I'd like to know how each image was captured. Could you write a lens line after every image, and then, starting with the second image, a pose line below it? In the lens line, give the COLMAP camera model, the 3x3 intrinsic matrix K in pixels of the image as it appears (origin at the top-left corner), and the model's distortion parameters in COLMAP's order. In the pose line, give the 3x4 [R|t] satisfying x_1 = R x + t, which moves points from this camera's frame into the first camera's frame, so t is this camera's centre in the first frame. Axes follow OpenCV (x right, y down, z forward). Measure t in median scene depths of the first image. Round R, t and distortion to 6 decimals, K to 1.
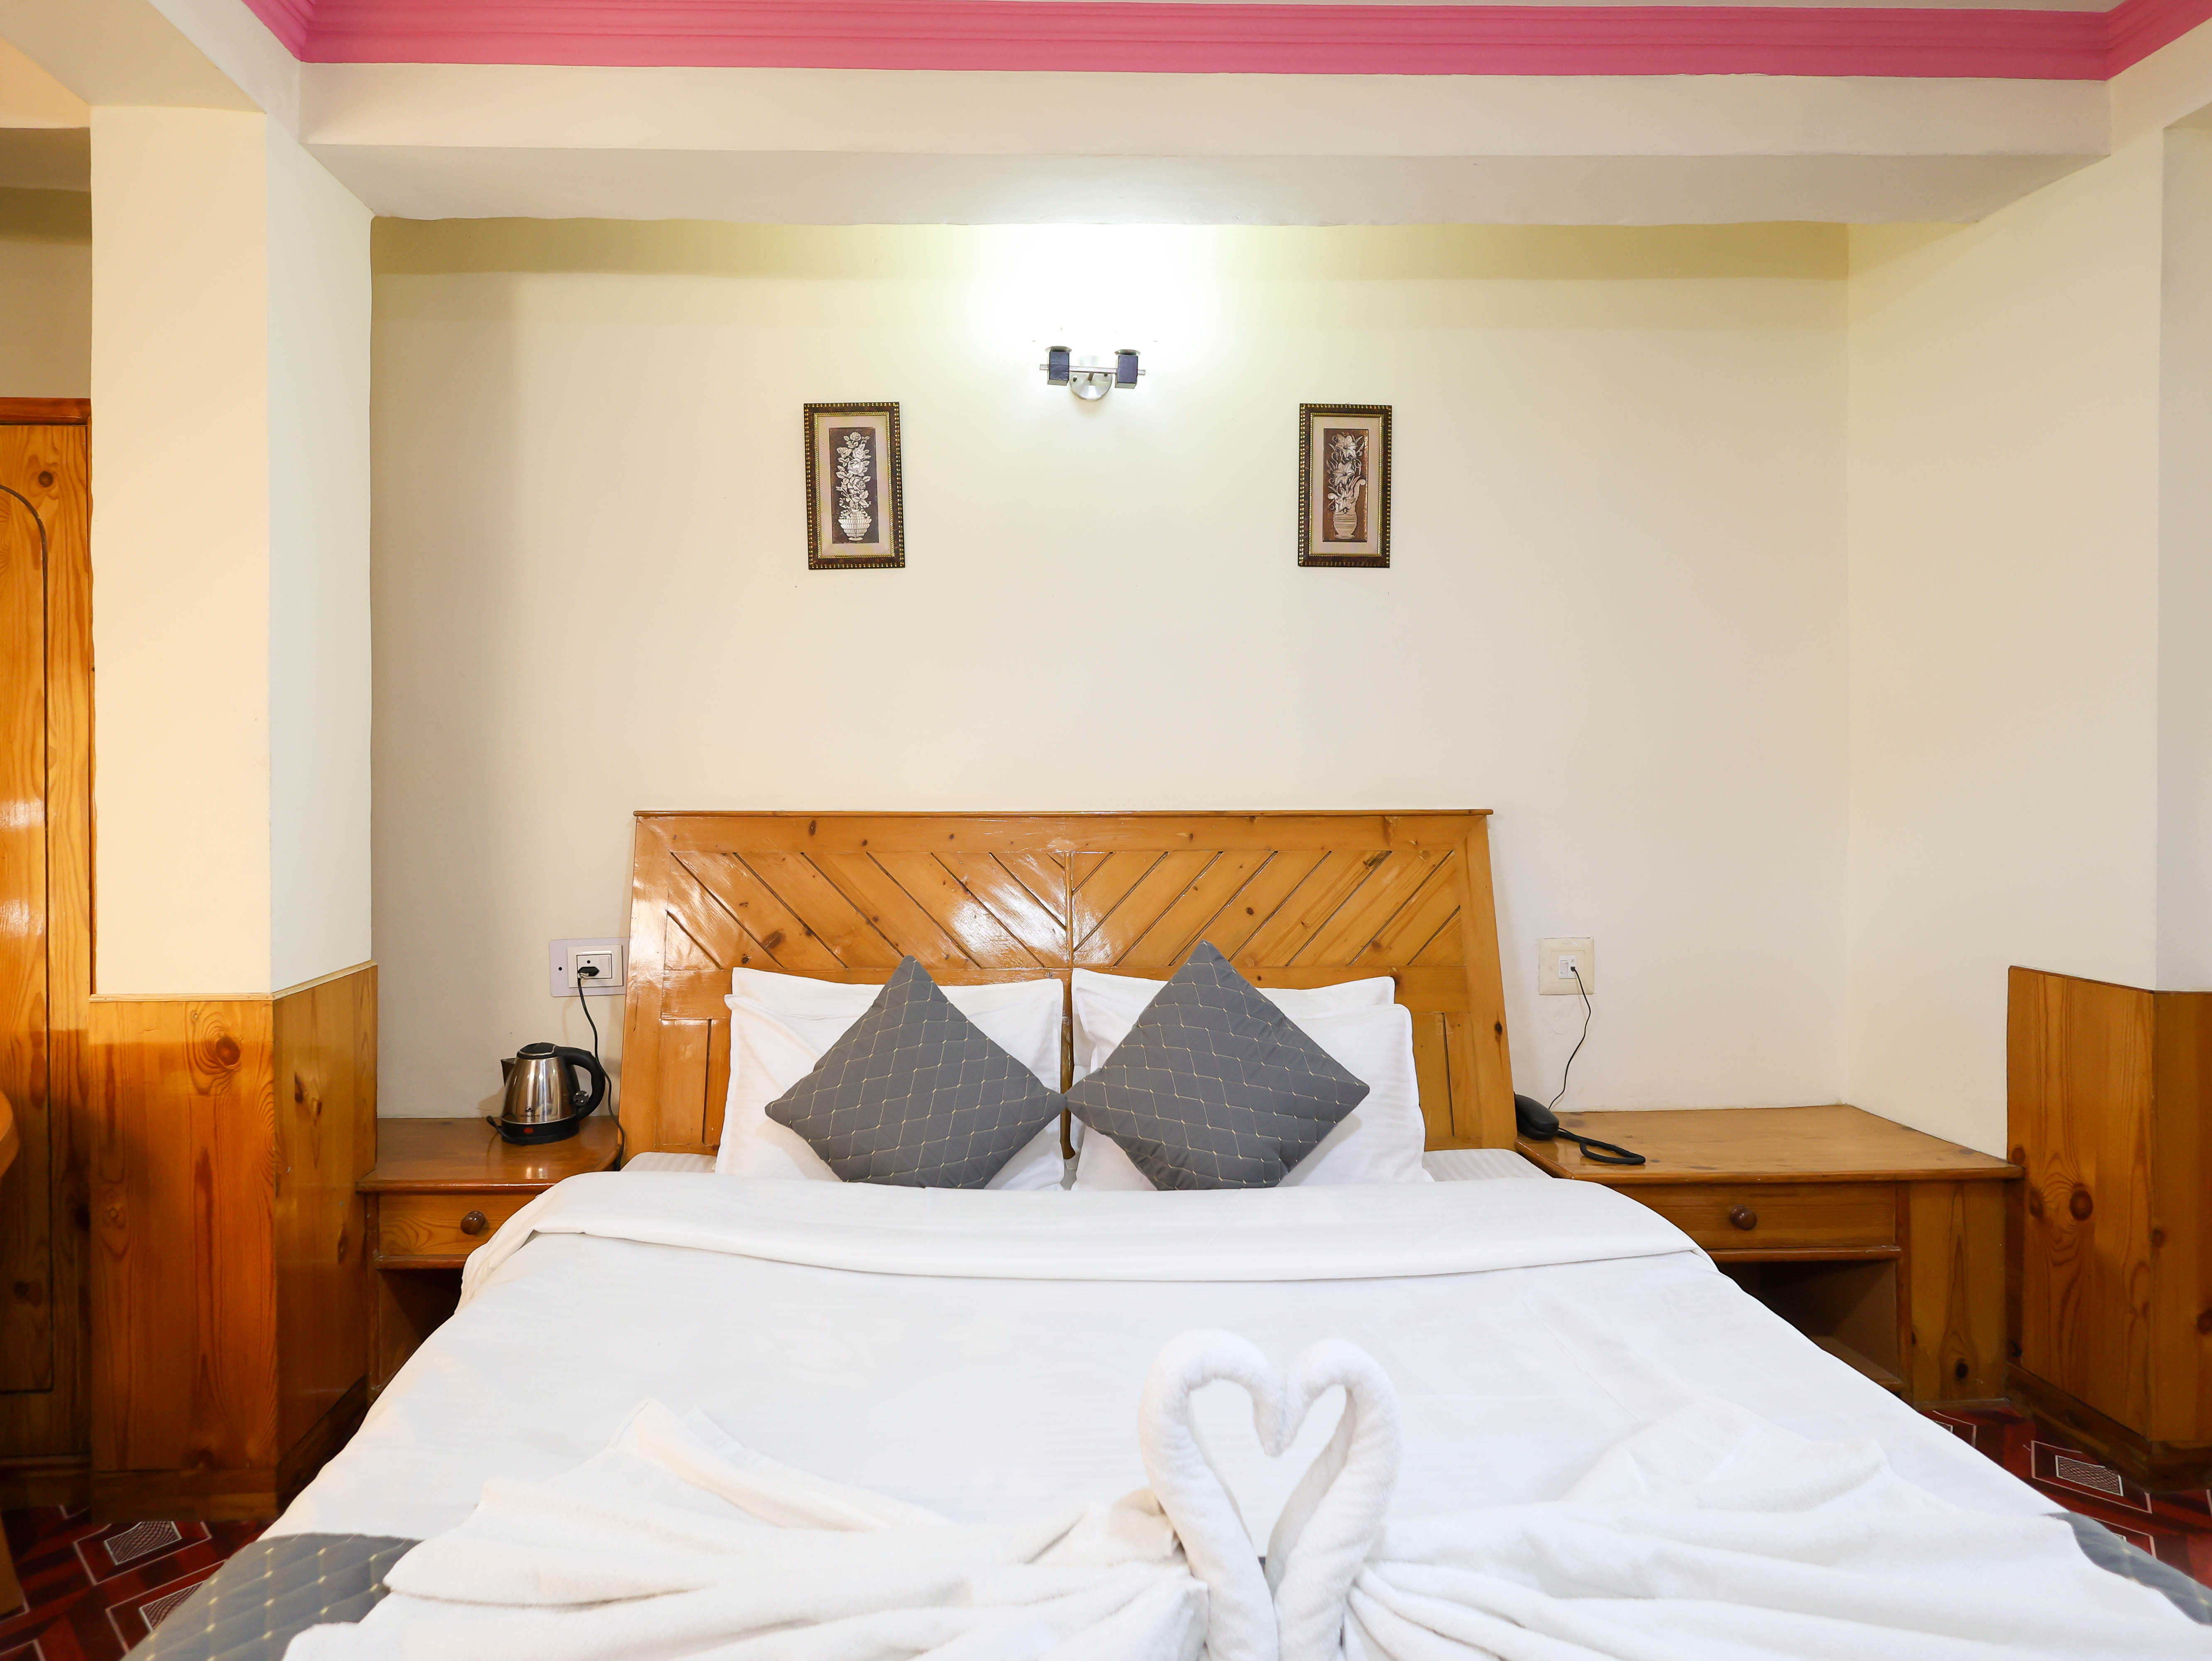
lens RADIAL K [[1230.2, 0, 1099.5], [0, 1230.2, 773.3], [0, 0, 1]] dist [-0.000498, -0.001263]
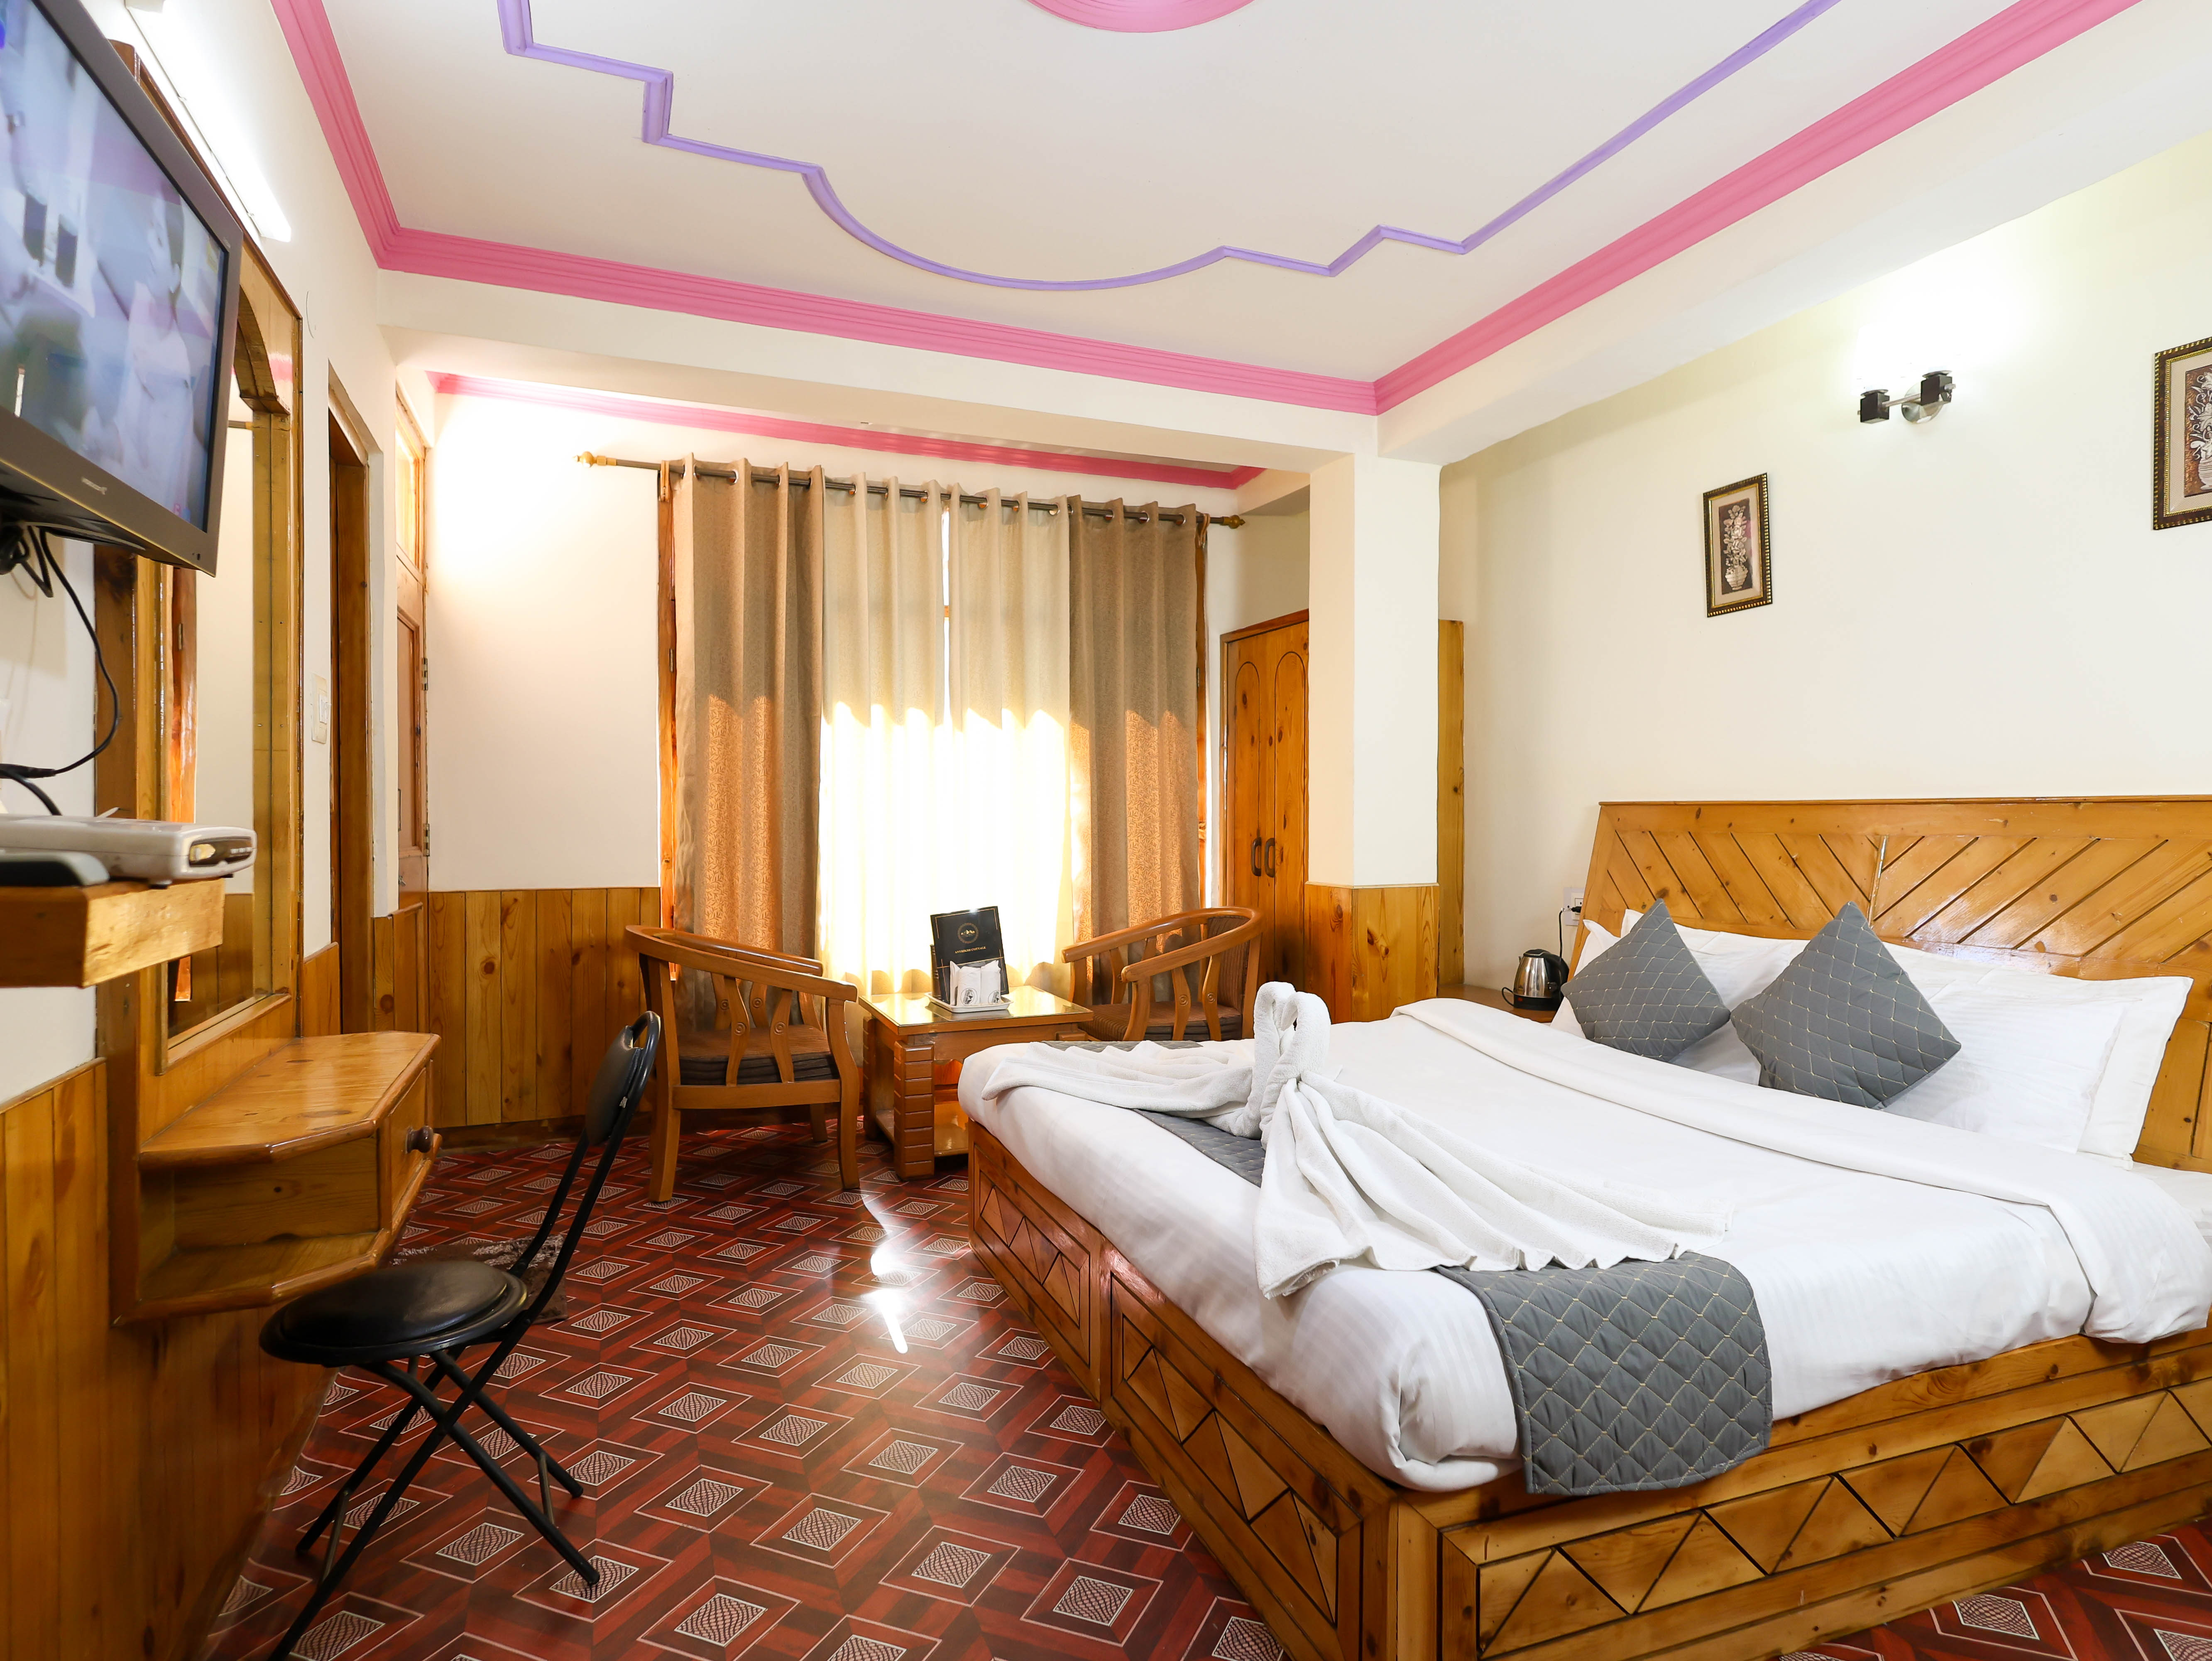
lens RADIAL K [[1216.3, 0, 1037.4], [0, 1216.3, 812.6], [0, 0, 1]] dist [-0.002194, -0.000856]
pose [[0.289831, -0.000737, -0.957077, 0.812408], [-0.001298, 0.999998, -0.001163, 0.046136], [0.957077, 0.001579, 0.289830, -0.055798]]
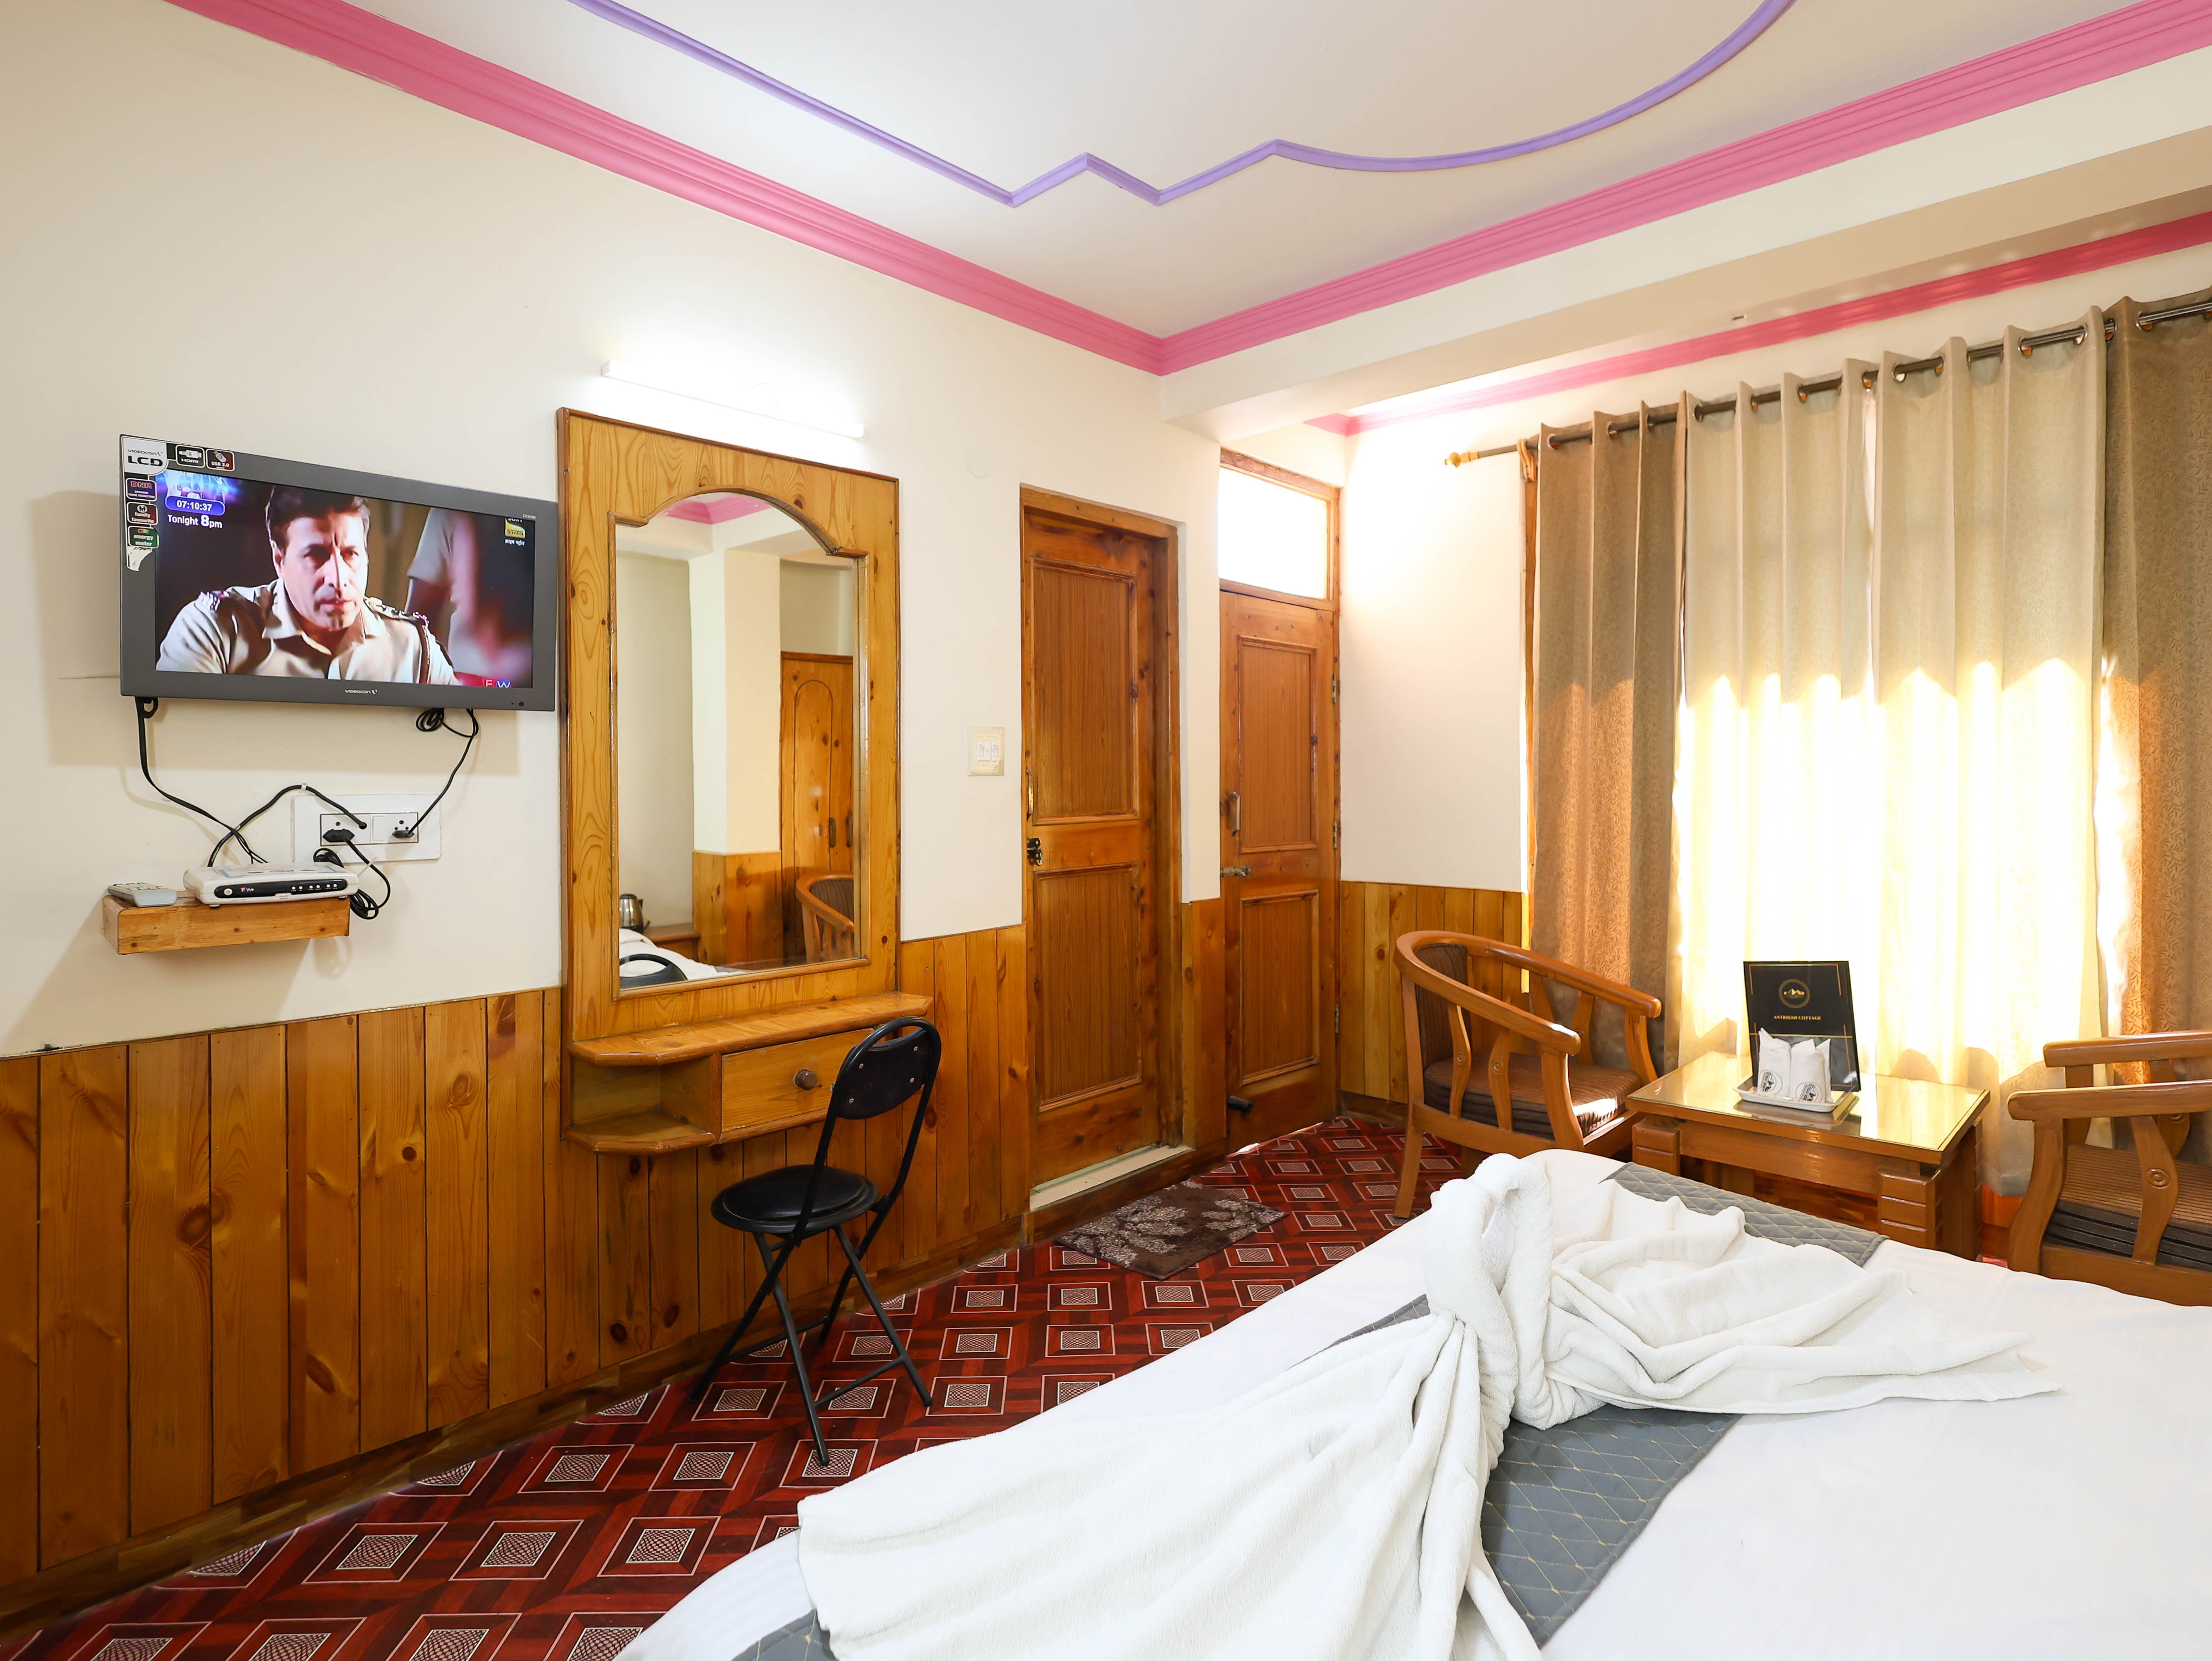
lens RADIAL K [[1157.8, 0, 1119.6], [0, 1157.8, 785.4], [0, 0, 1]] dist [-0.000253, -0.000536]
pose [[-0.731649, 0.011042, -0.681592, 0.482631], [0.009216, 0.999938, 0.006307, -0.004006], [0.681619, -0.001667, -0.731705, 0.649270]]
